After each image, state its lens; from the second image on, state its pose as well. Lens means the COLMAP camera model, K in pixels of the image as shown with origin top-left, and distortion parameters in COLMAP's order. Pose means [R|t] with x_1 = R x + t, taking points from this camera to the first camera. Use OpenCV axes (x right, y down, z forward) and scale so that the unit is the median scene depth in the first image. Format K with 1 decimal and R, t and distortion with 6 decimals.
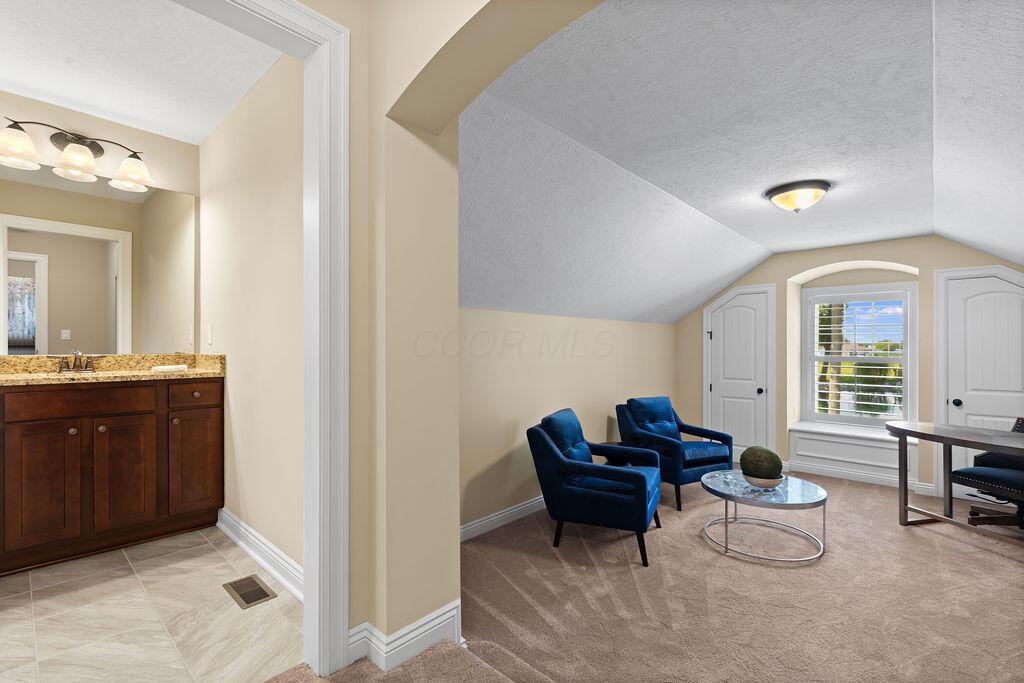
lens RADIAL K [[458.0, 0, 517.7], [0, 458.0, 340.9], [0, 0, 1]] dist [-0.000404, 0.000070]
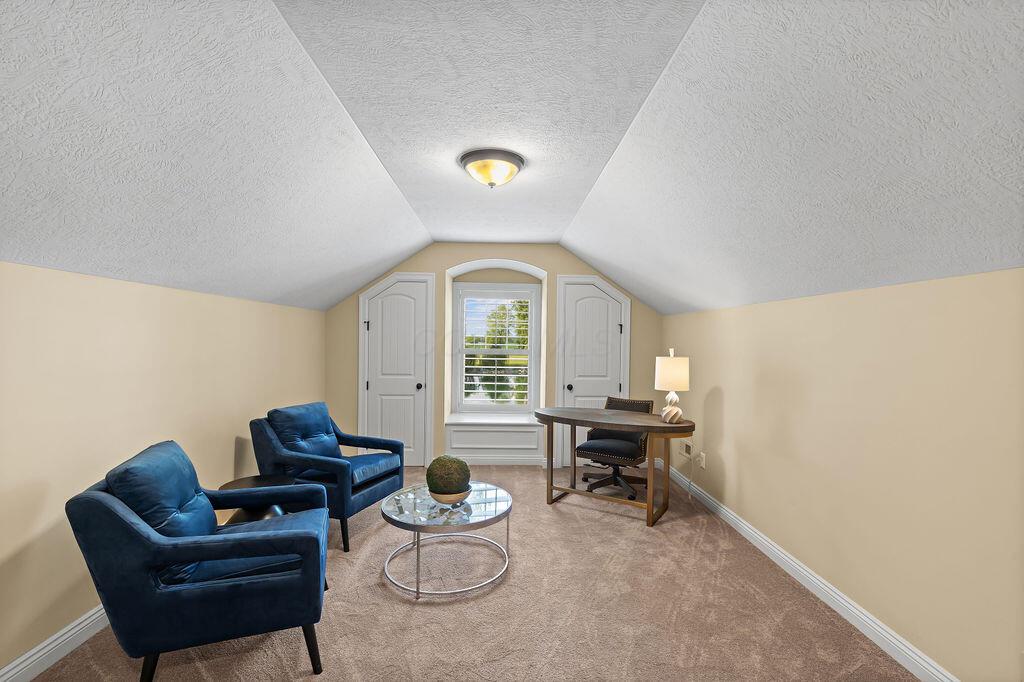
lens RADIAL K [[460.5, 0, 514.3], [0, 460.5, 348.5], [0, 0, 1]] dist [0.000367, 0.000040]
pose [[0.718367, -0.004688, 0.695648, 0.020268], [-0.019013, 0.999471, 0.026369, 0.004983], [-0.695404, -0.032169, 0.717899, 0.282097]]
